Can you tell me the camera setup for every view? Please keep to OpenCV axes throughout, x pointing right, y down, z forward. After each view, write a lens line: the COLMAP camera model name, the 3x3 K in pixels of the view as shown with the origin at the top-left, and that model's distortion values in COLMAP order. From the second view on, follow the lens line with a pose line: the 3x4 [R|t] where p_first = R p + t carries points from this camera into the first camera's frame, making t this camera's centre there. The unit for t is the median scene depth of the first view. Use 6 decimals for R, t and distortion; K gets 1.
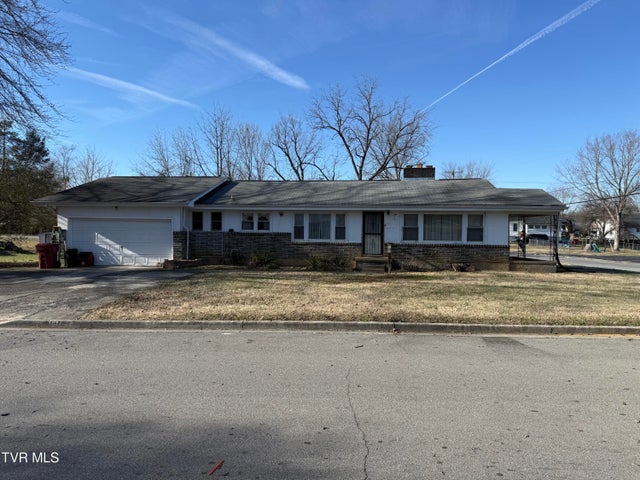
lens RADIAL K [[452.0, 0, 321.3], [0, 452.0, 242.3], [0, 0, 1]] dist [0.068275, -0.001742]
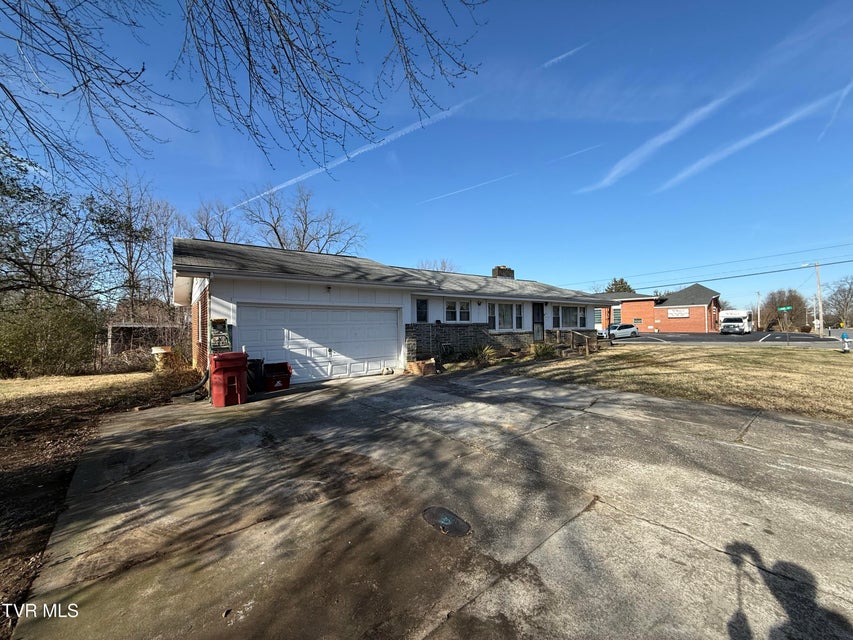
lens RADIAL K [[344.6, 0, 427.2], [0, 344.6, 320.9], [0, 0, 1]] dist [0.002120, -0.000030]
pose [[0.724513, -0.011962, 0.689157, -0.665386], [0.037761, 0.999037, -0.022358, -0.014643], [-0.688226, 0.042222, 0.724267, 0.560749]]
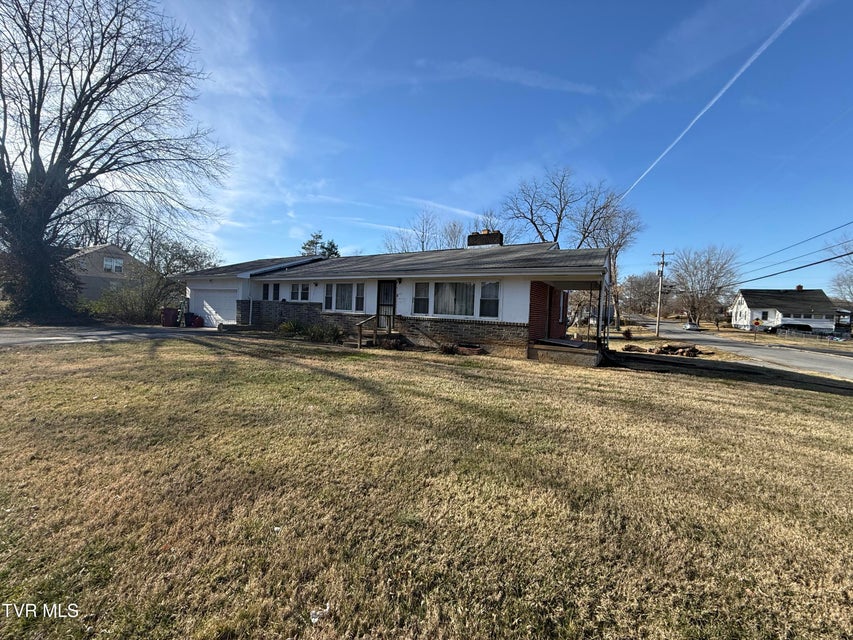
lens RADIAL K [[344.6, 0, 430.0], [0, 344.6, 319.5], [0, 0, 1]] dist [0.002120, -0.000030]
pose [[0.902142, 0.035480, -0.429978, 0.478881], [-0.039783, 0.999208, -0.001018, 0.006480], [0.429601, 0.018024, 0.902839, 0.416365]]
